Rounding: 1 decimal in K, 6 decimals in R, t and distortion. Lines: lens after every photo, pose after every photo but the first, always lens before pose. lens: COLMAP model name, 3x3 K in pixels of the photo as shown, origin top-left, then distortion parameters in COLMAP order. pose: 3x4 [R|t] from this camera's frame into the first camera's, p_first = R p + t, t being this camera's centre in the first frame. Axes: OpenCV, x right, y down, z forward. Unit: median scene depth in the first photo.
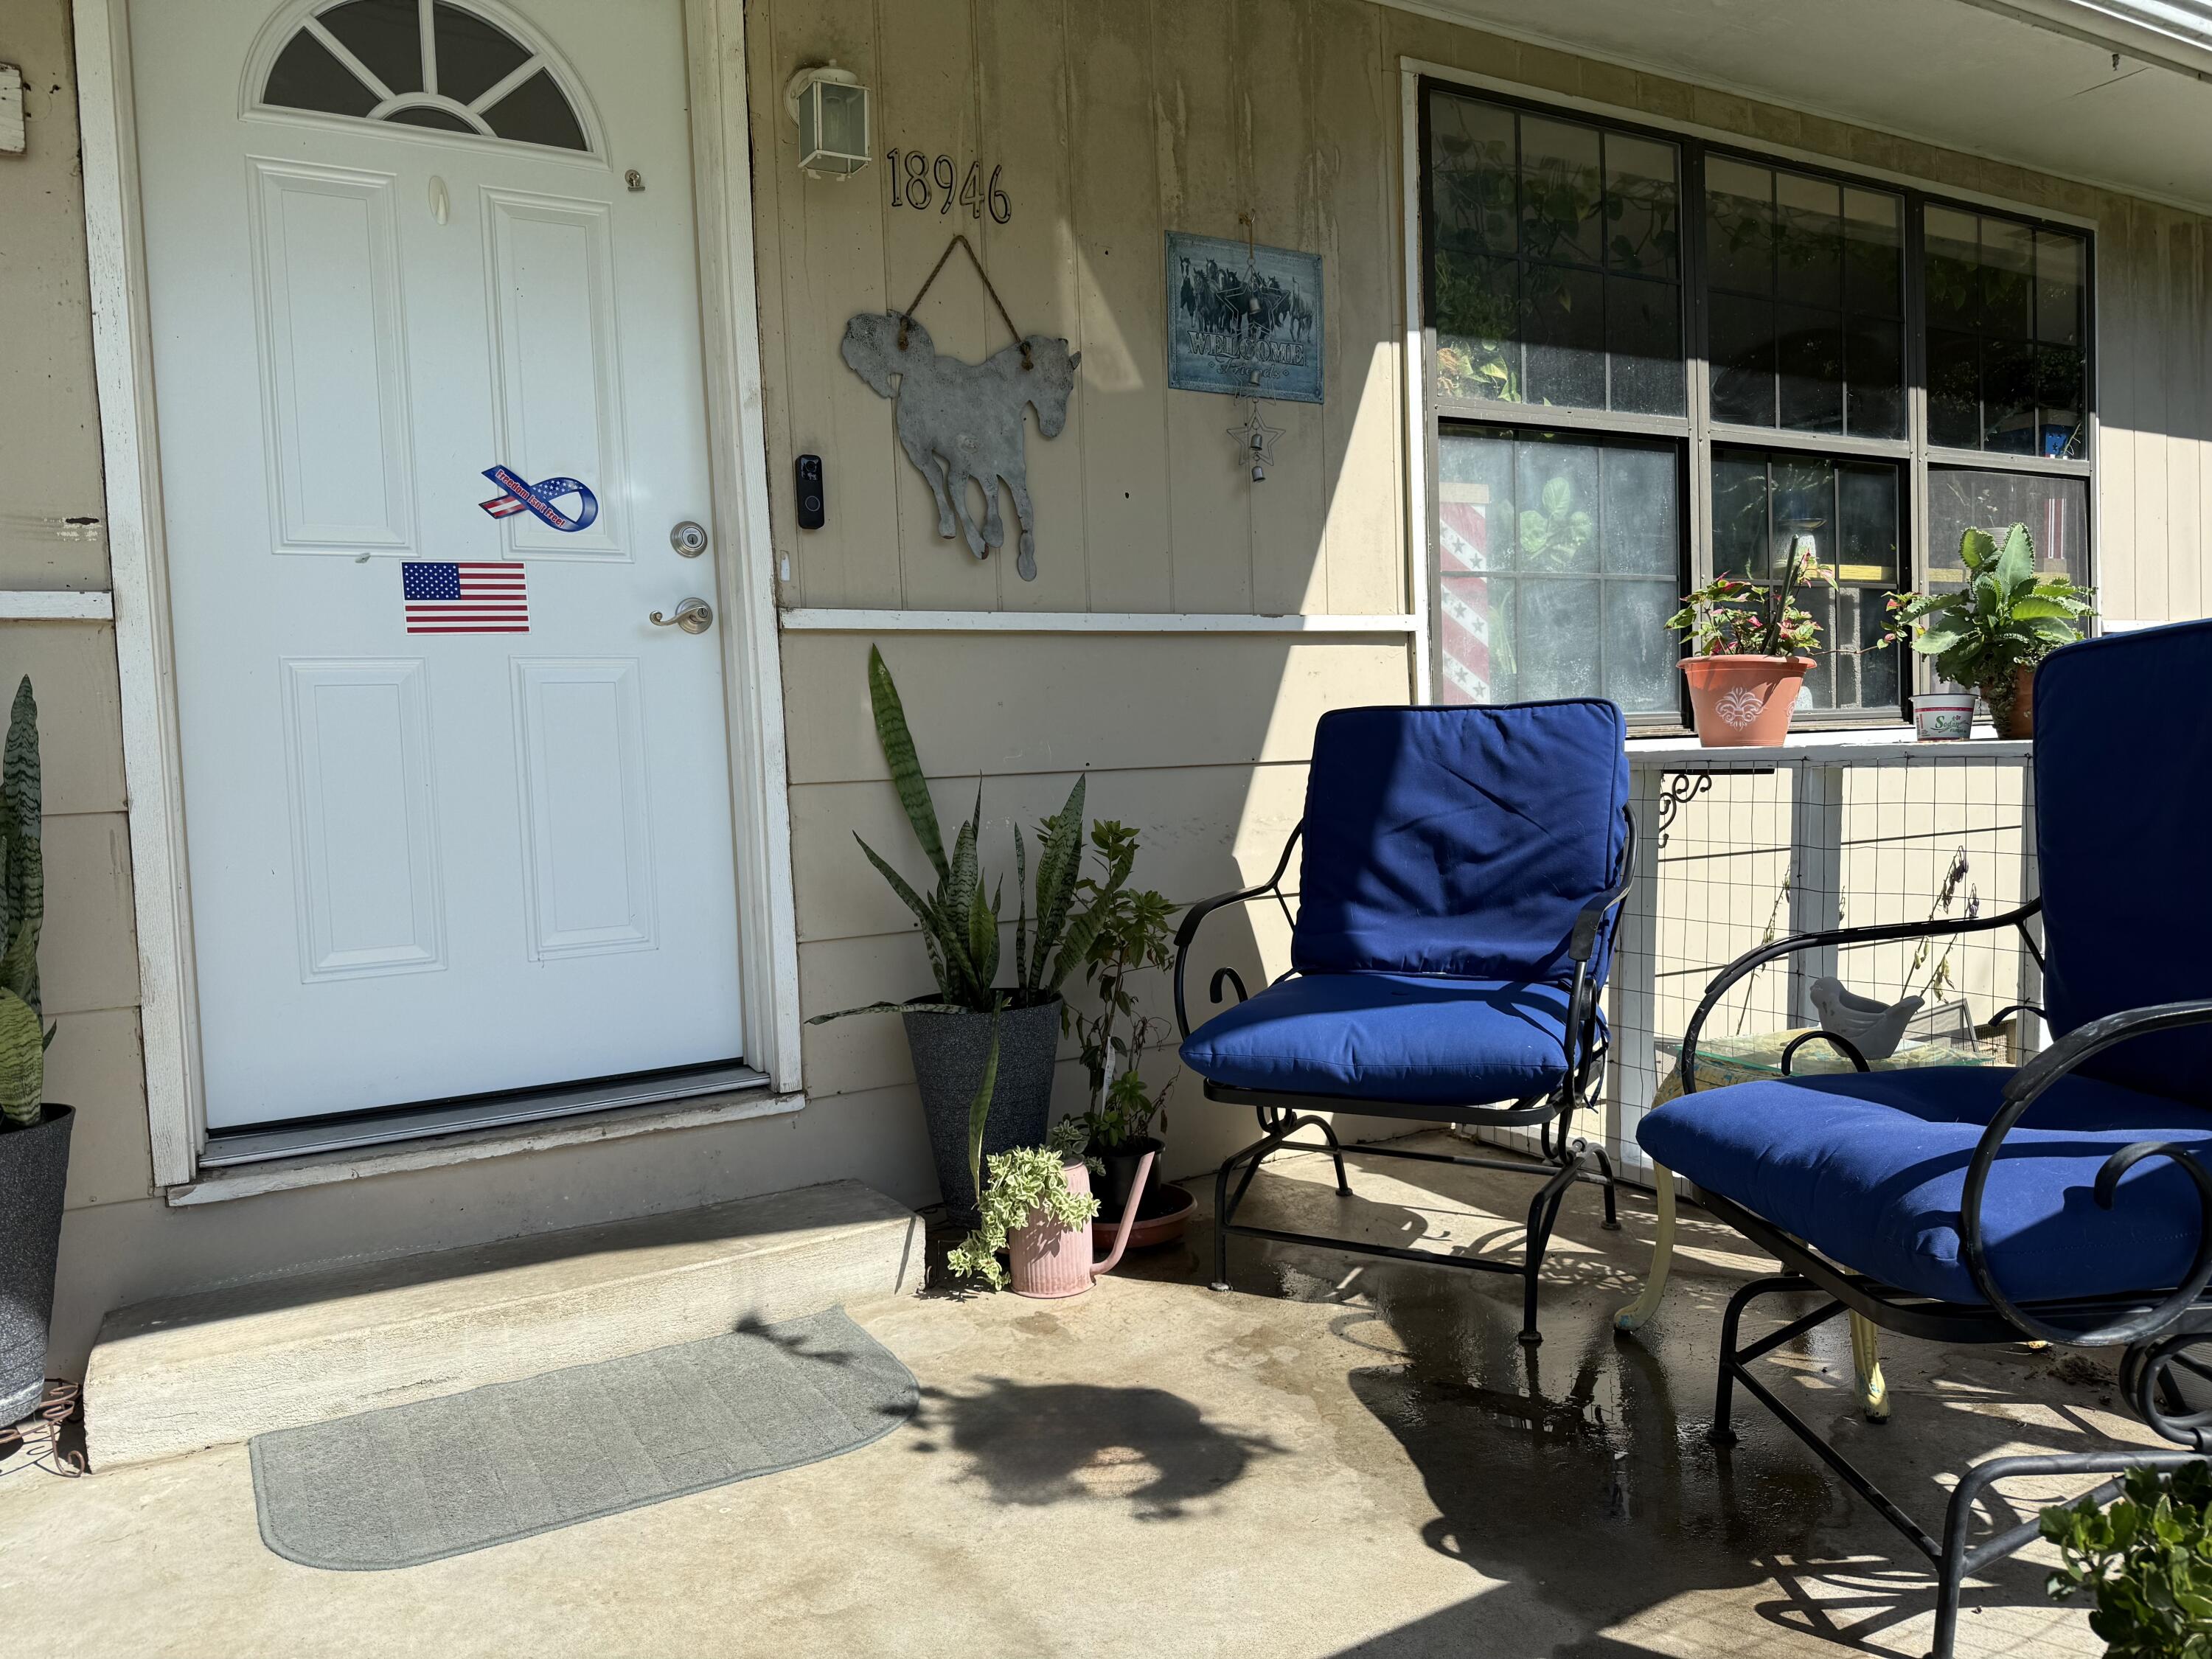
lens RADIAL K [[1559.3, 0, 1101.1], [0, 1559.3, 850.4], [0, 0, 1]] dist [0.042107, -0.055795]
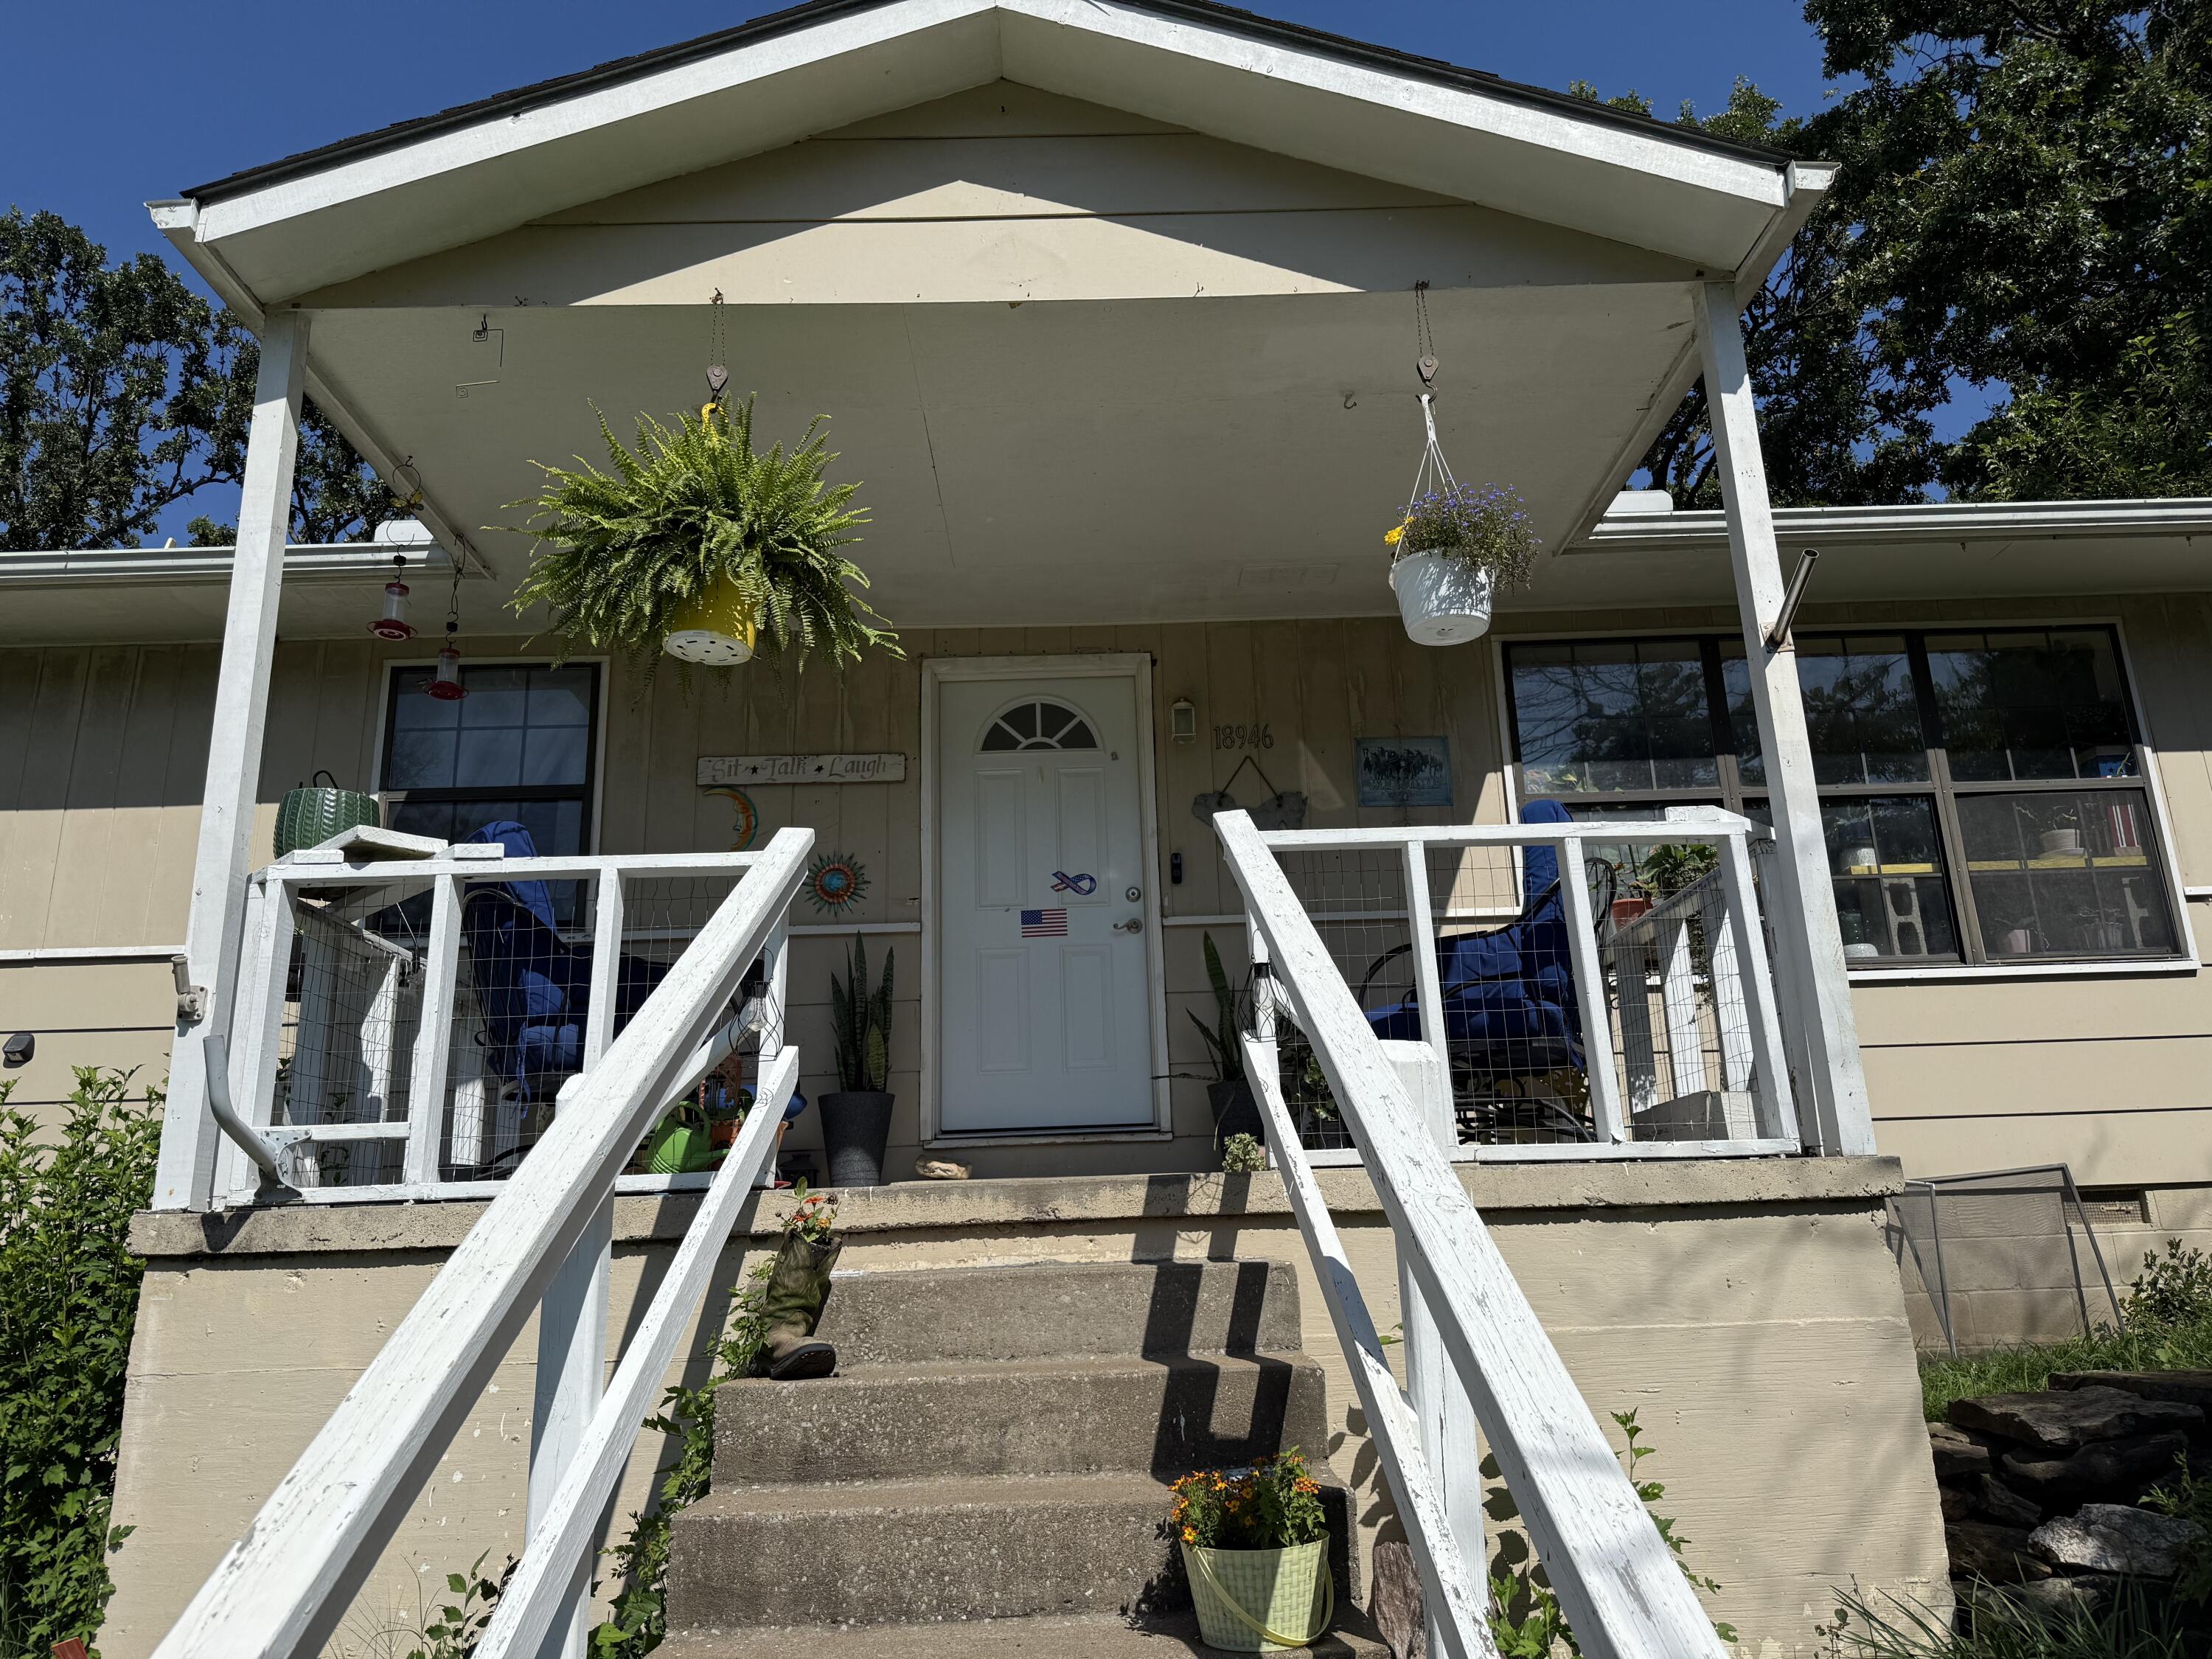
lens RADIAL K [[1559.3, 0, 1109.4], [0, 1559.3, 828.5], [0, 0, 1]] dist [0.042107, -0.055795]
pose [[0.873870, -0.123784, -0.470137, 0.790126], [-0.031987, 0.950307, -0.309666, 0.417810], [0.485107, 0.285646, 0.826485, -0.943671]]
